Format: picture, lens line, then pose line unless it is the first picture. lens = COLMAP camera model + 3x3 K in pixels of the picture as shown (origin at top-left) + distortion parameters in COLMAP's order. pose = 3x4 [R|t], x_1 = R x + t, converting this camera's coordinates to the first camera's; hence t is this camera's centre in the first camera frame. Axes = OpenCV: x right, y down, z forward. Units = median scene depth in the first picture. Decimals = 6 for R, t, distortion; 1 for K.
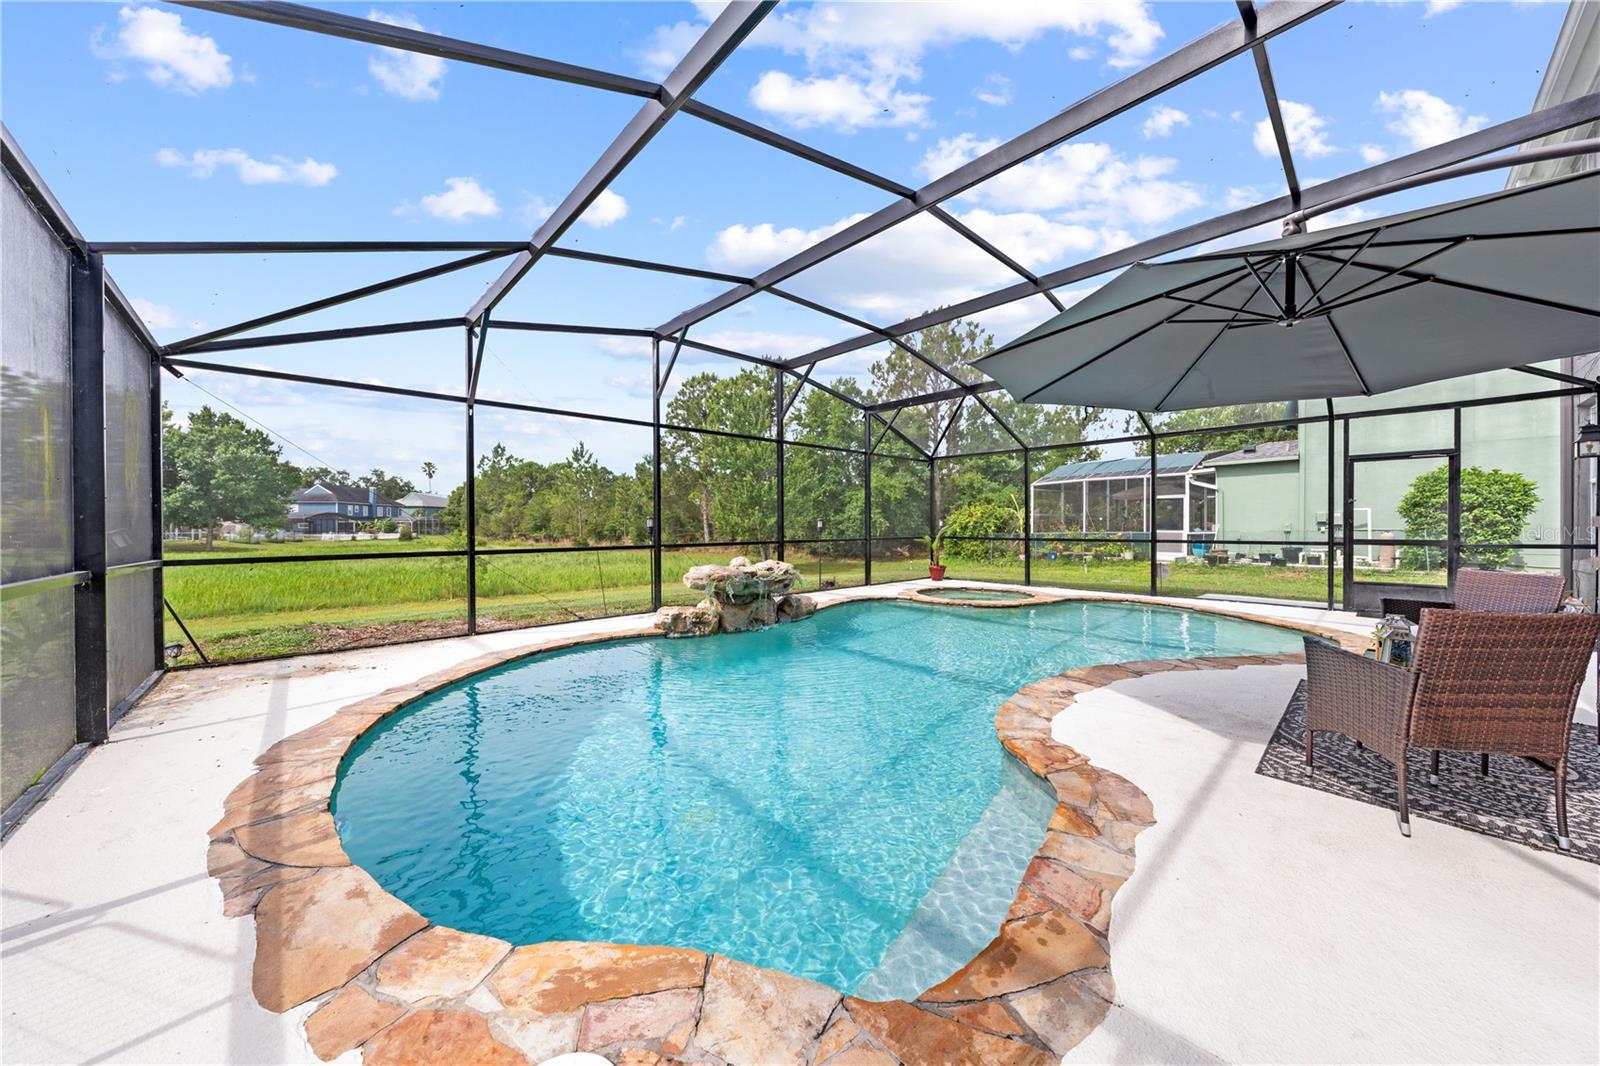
lens RADIAL K [[542.0, 0, 804.5], [0, 542.0, 530.2], [0, 0, 1]] dist [0.000171, 0.000029]
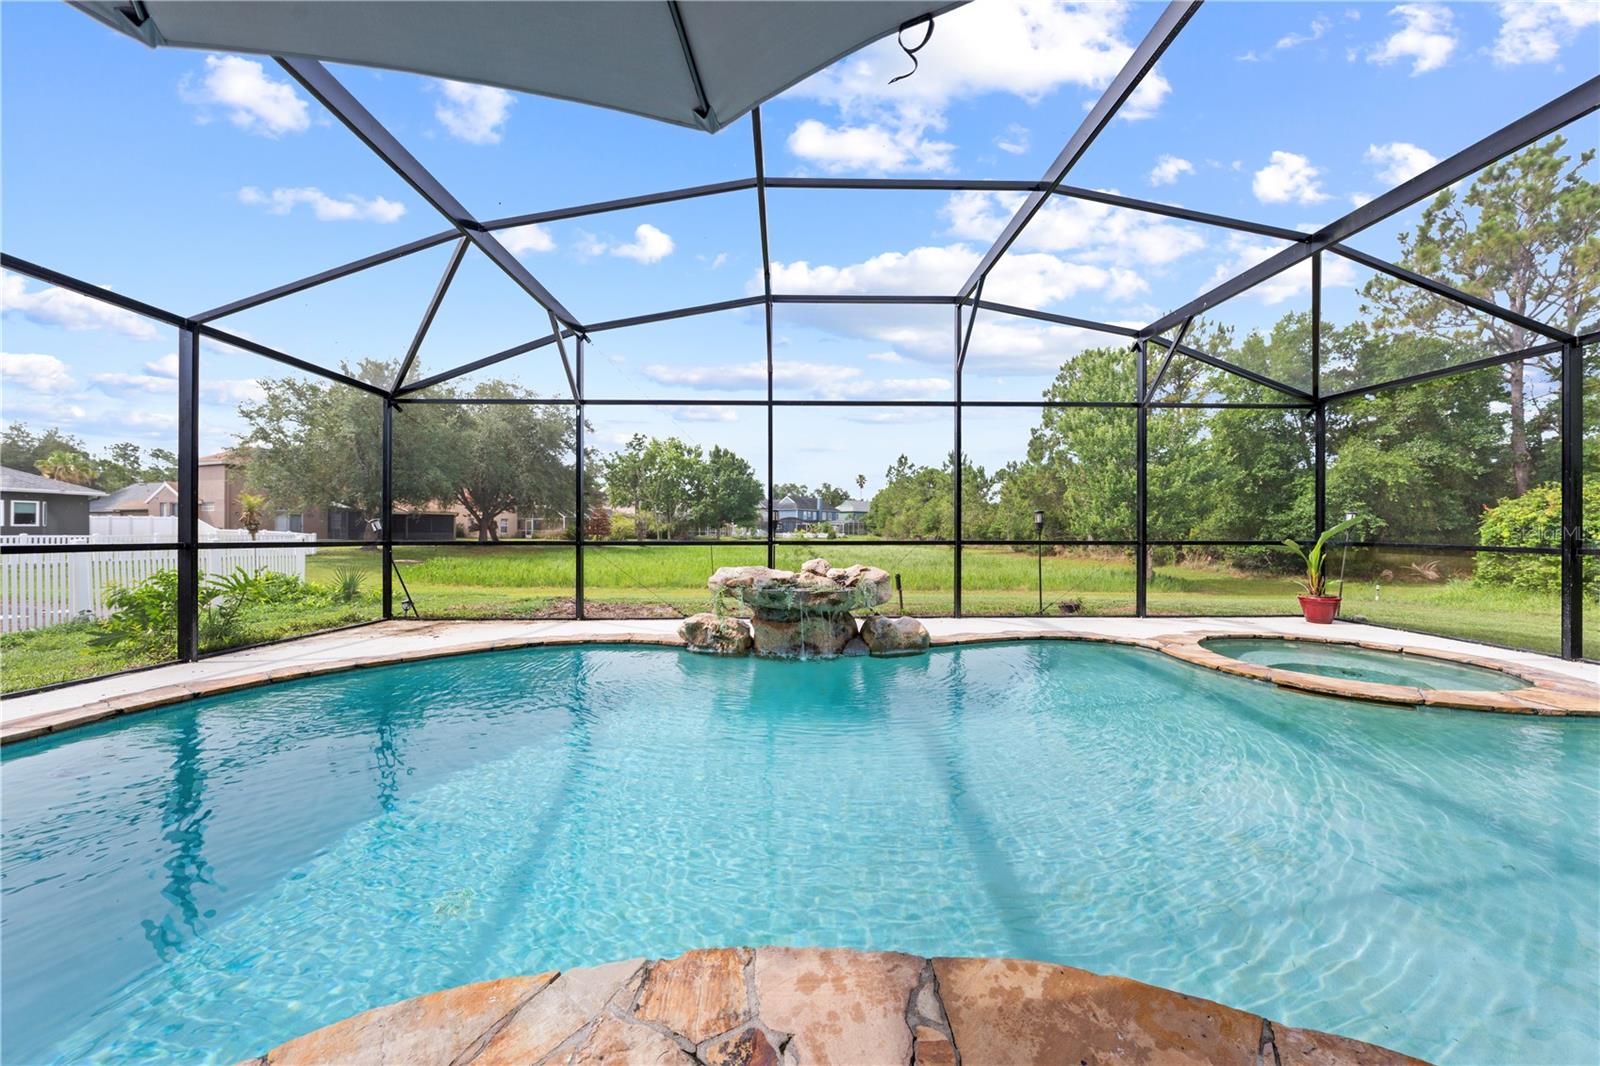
lens RADIAL K [[542.0, 0, 801.5], [0, 542.0, 529.2], [0, 0, 1]] dist [0.000171, 0.000029]
pose [[0.746408, 0.005584, -0.665465, 0.065624], [-0.010312, 0.999942, -0.003176, 0.001928], [0.665409, 0.009233, 0.746422, 0.074999]]
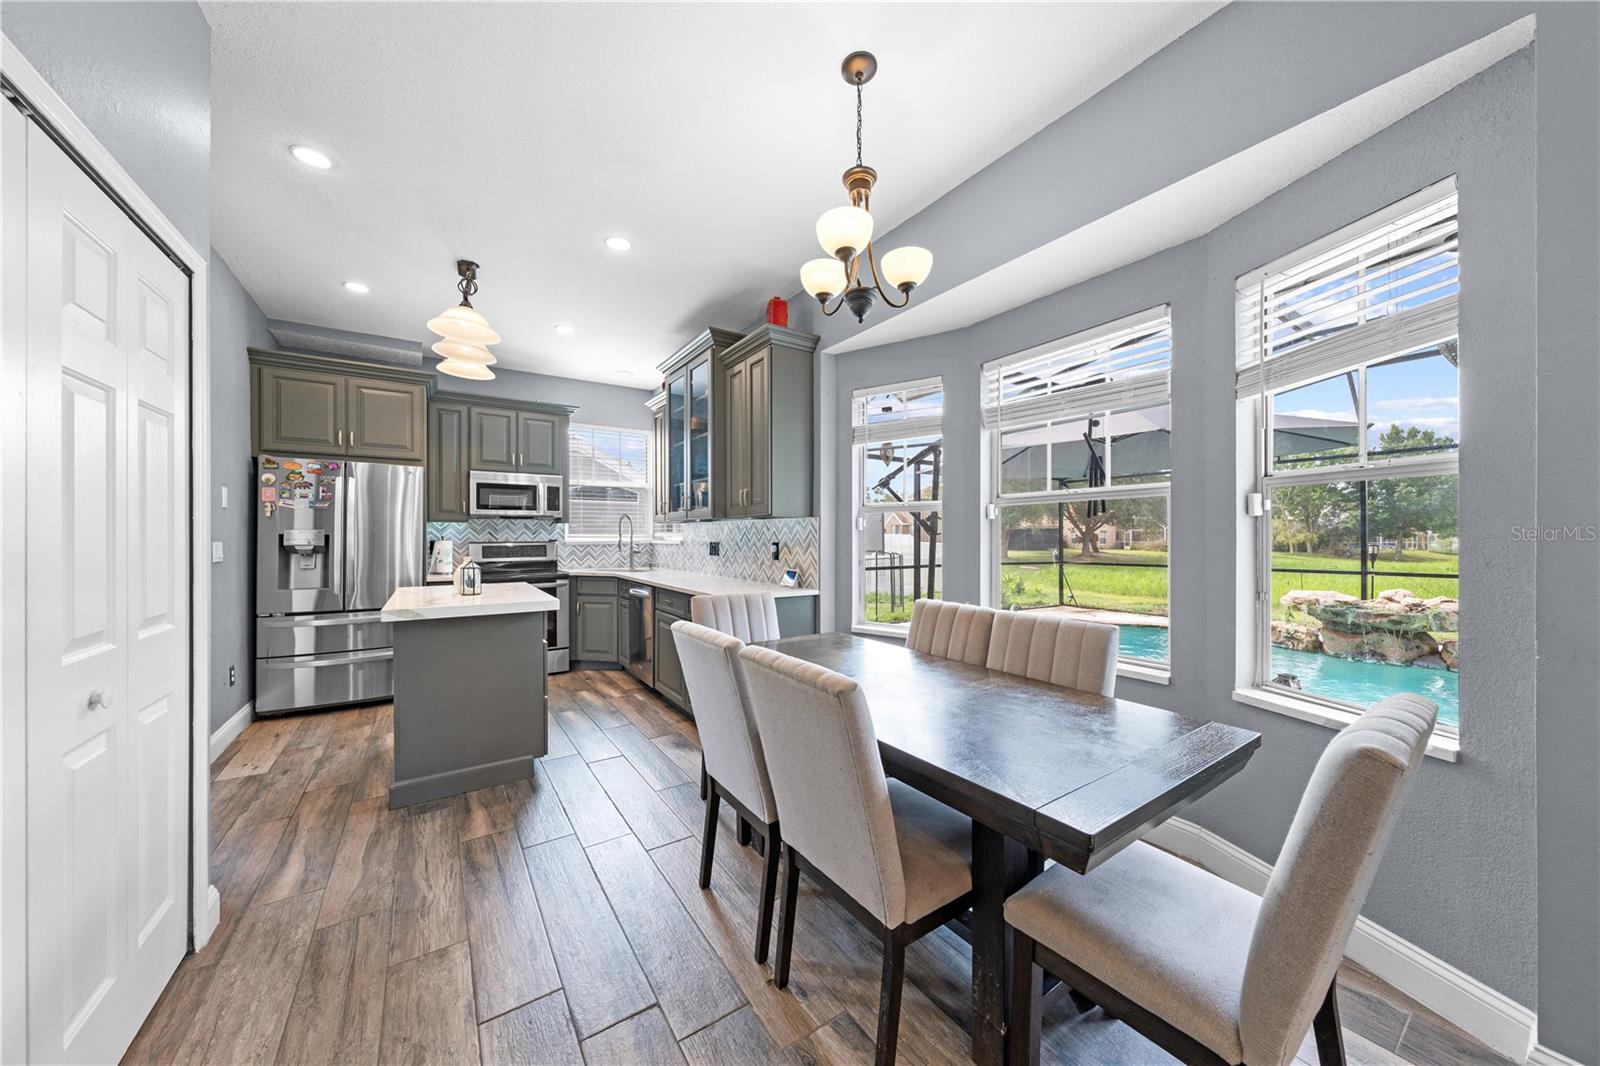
lens RADIAL K [[542.0, 0, 806.4], [0, 542.0, 532.4], [0, 0, 1]] dist [0.000171, 0.000029]
pose [[-0.152989, -0.005421, -0.988213, 0.173535], [-0.004306, 0.999979, -0.004819, -0.007211], [0.988218, 0.003518, -0.153009, 0.022698]]
